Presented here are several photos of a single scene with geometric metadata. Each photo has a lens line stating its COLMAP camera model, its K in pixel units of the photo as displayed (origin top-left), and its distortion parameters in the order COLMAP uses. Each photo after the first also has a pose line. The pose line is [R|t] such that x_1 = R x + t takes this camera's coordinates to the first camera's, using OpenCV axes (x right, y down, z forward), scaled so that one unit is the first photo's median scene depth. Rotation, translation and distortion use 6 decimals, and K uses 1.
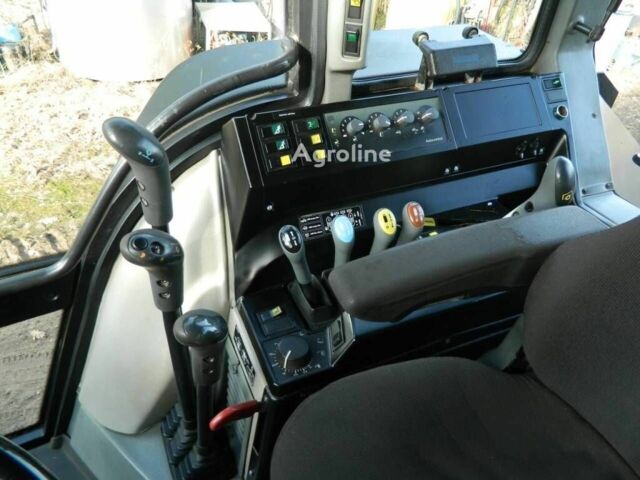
lens RADIAL K [[474.9, 0, 320.0], [0, 474.9, 240.0], [0, 0, 1]] dist [-0.003070, -0.006859]
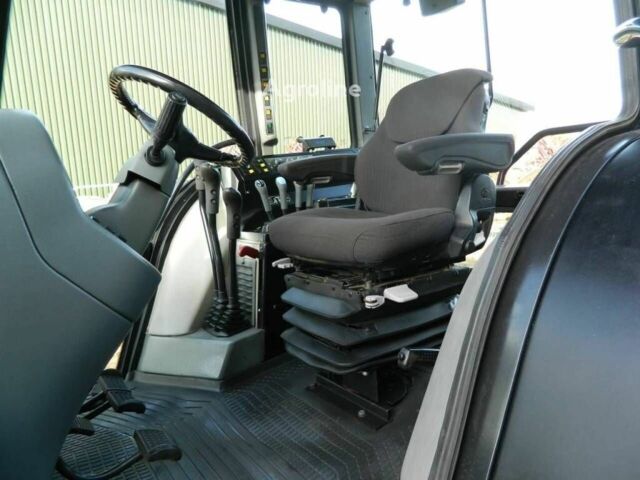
lens RADIAL K [[474.9, 0, 320.0], [0, 474.9, 240.0], [0, 0, 1]] dist [-0.003070, -0.006859]
pose [[0.968756, -0.165273, 0.184924, -0.214680], [0.235252, 0.848450, -0.474119, 1.205667], [-0.078539, 0.502809, 0.860822, -0.797285]]
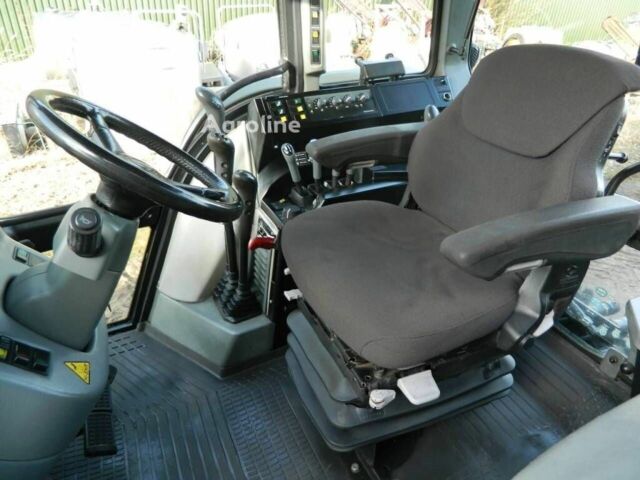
lens RADIAL K [[474.9, 0, 320.0], [0, 474.9, 240.0], [0, 0, 1]] dist [-0.003070, -0.006859]
pose [[0.998338, -0.057211, -0.006997, 0.050167], [0.055317, 0.985163, -0.162460, 0.554923], [0.016188, 0.161803, 0.986690, -0.678568]]
